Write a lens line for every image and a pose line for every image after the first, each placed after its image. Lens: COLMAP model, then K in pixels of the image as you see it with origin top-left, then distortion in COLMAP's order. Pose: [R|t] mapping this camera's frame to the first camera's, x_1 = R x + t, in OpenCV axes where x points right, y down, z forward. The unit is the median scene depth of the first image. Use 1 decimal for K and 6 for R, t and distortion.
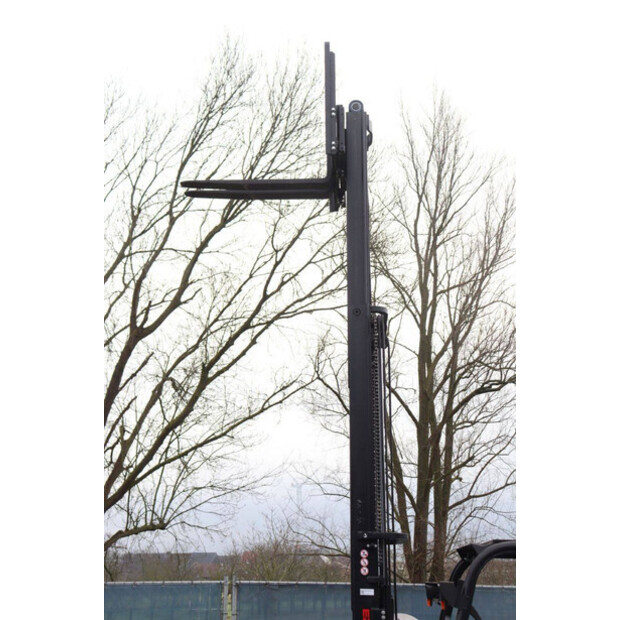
lens RADIAL K [[898.7, 0, 309.3], [0, 898.7, 319.2], [0, 0, 1]] dist [0.095440, 0.037504]
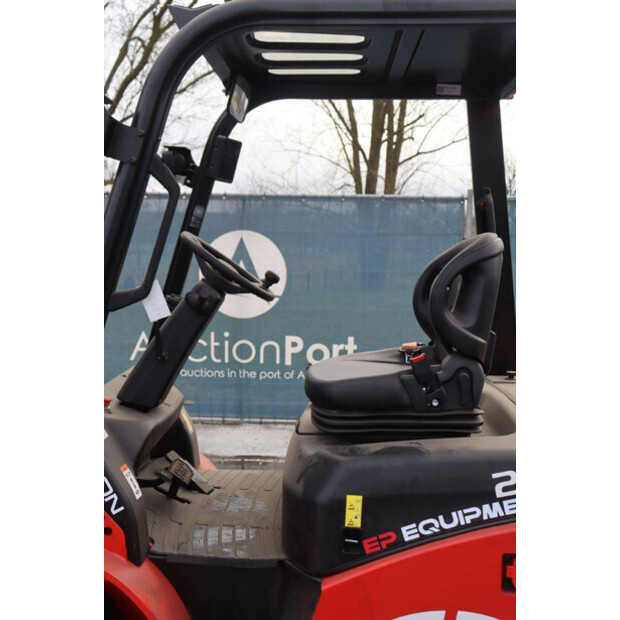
lens RADIAL K [[735.3, 0, 310.0], [0, 735.3, 310.0], [0, 0, 1]] dist [-0.003548, 0.001185]
pose [[0.999946, 0.005847, 0.008620, 0.040961], [-0.008643, 0.927618, 0.373429, 0.042991], [-0.005813, -0.373483, 0.927619, 0.113156]]
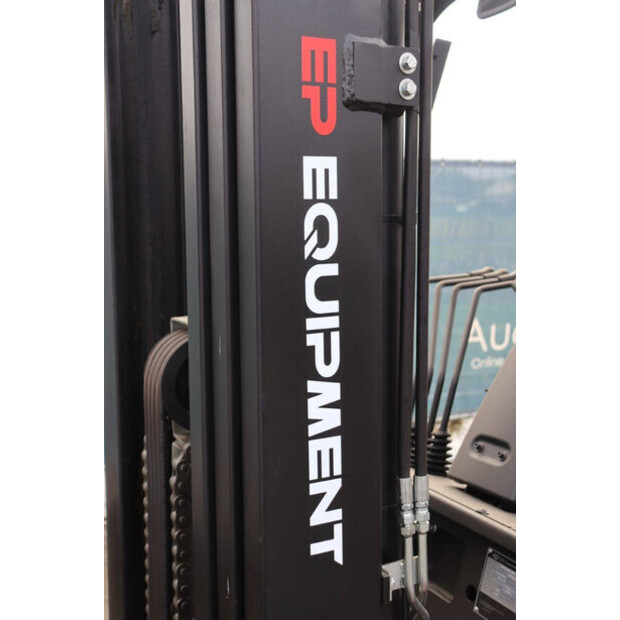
lens RADIAL K [[829.9, 0, 310.0], [0, 829.9, 310.0], [0, 0, 1]] dist [0.050612, 0.016287]
pose [[0.873780, -0.066639, 0.481735, -0.002843], [-0.127780, 0.924304, 0.359630, 0.053047], [-0.469235, -0.375794, 0.799123, 0.146864]]
